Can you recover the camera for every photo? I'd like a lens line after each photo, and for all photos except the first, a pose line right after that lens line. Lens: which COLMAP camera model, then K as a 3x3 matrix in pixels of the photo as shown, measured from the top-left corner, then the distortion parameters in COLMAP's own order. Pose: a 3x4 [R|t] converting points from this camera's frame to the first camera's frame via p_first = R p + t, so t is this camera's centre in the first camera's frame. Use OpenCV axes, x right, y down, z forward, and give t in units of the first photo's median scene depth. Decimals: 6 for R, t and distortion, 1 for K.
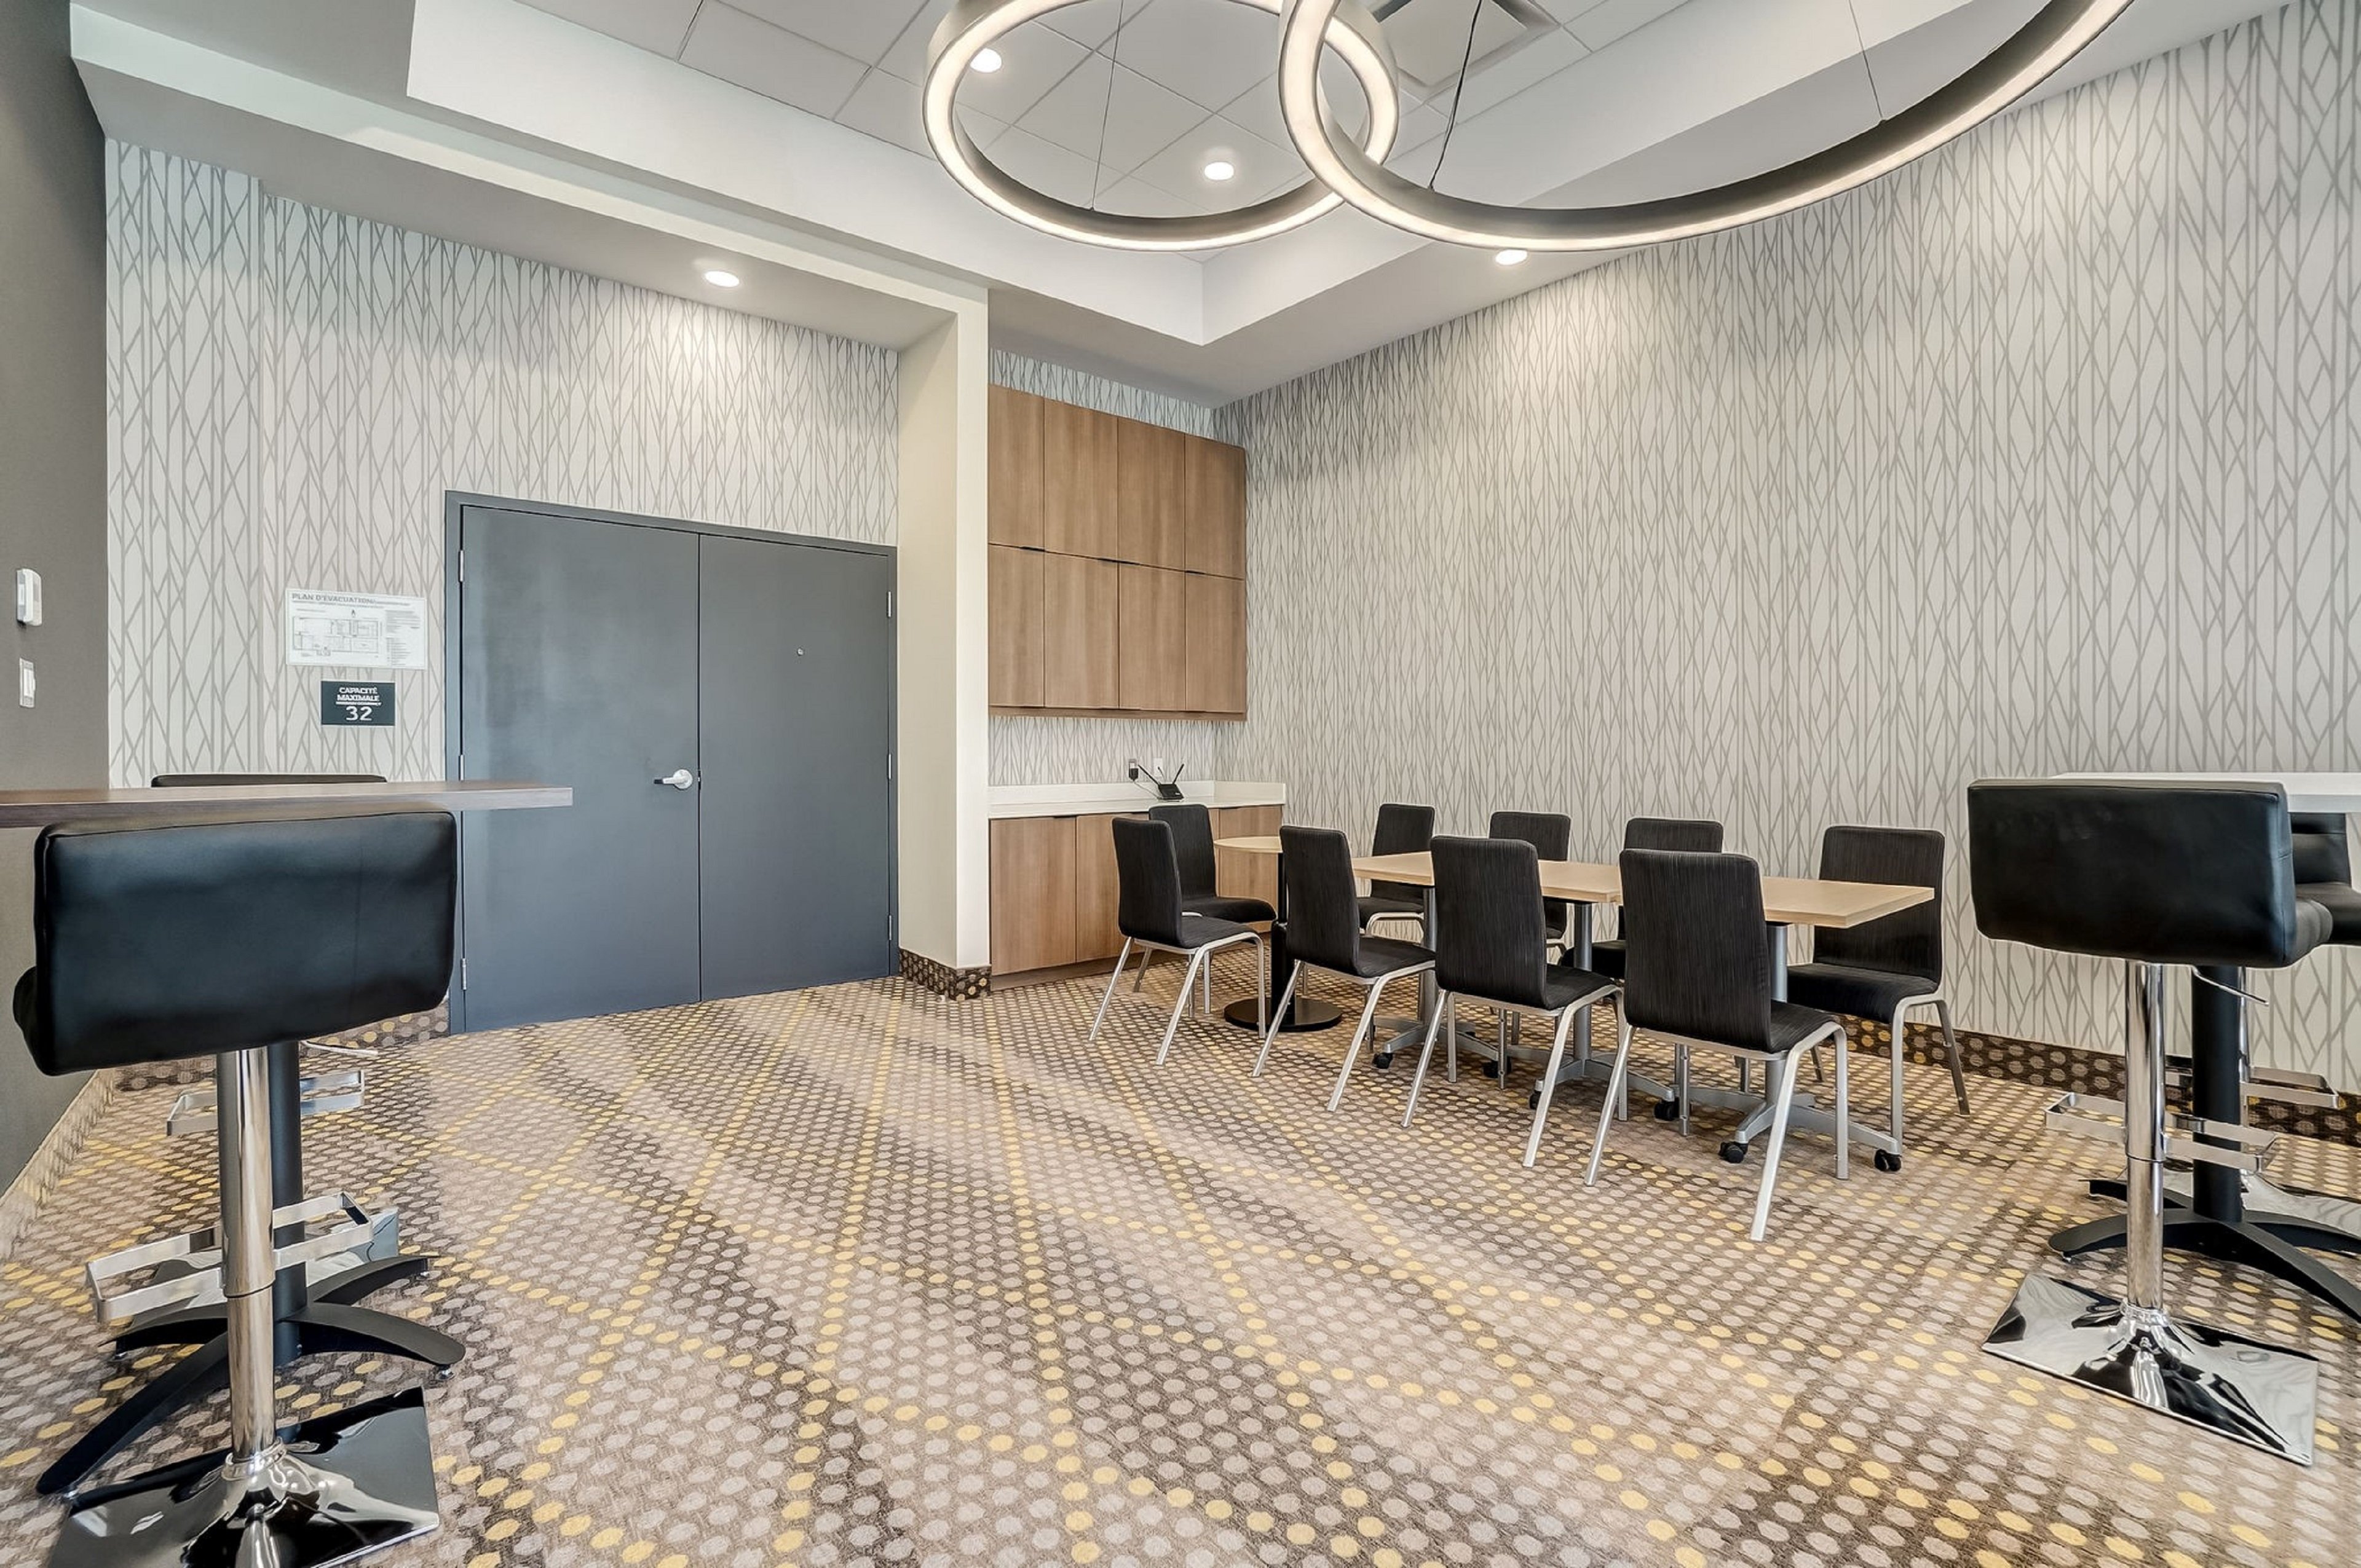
lens RADIAL K [[1041.7, 0, 1166.2], [0, 1041.7, 767.0], [0, 0, 1]] dist [-0.042742, 0.014836]
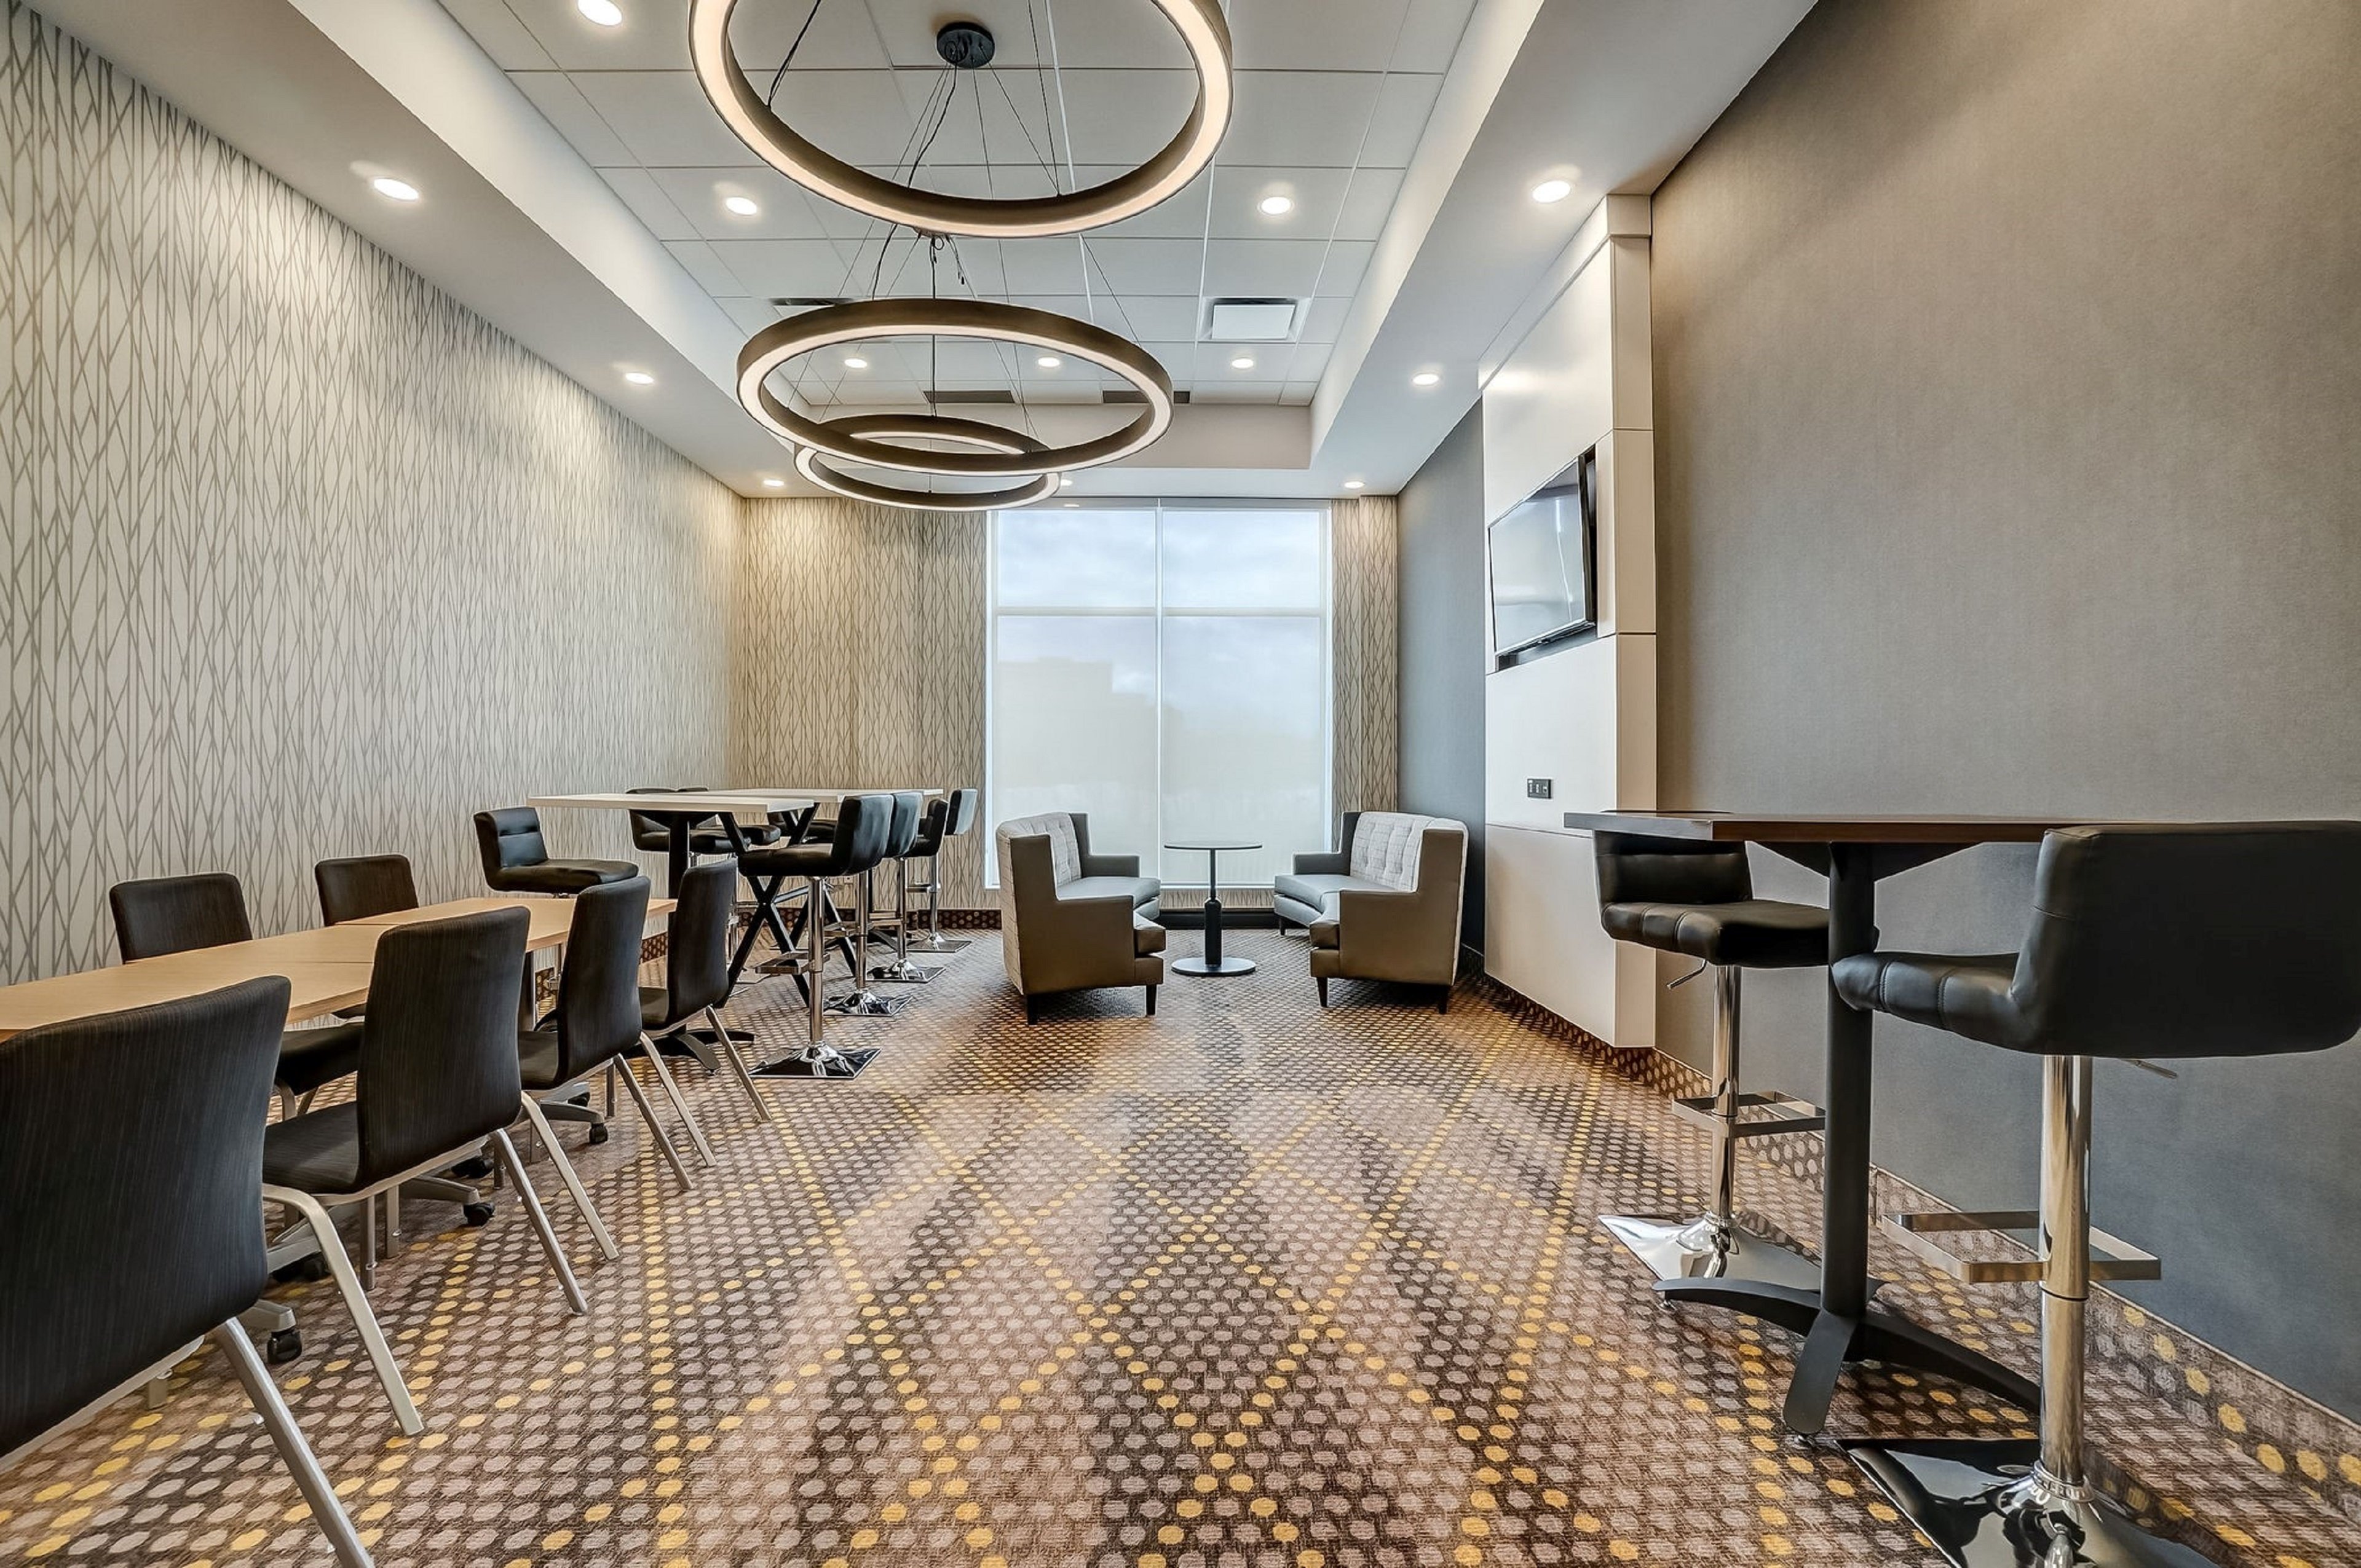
lens RADIAL K [[1041.7, 0, 1167.6], [0, 1041.7, 788.6], [0, 0, 1]] dist [-0.042742, 0.014836]
pose [[-0.784603, -0.000799, 0.619998, -0.716823], [0.011552, 0.999807, 0.015908, -0.021274], [-0.619891, 0.019643, -0.784442, 1.653503]]
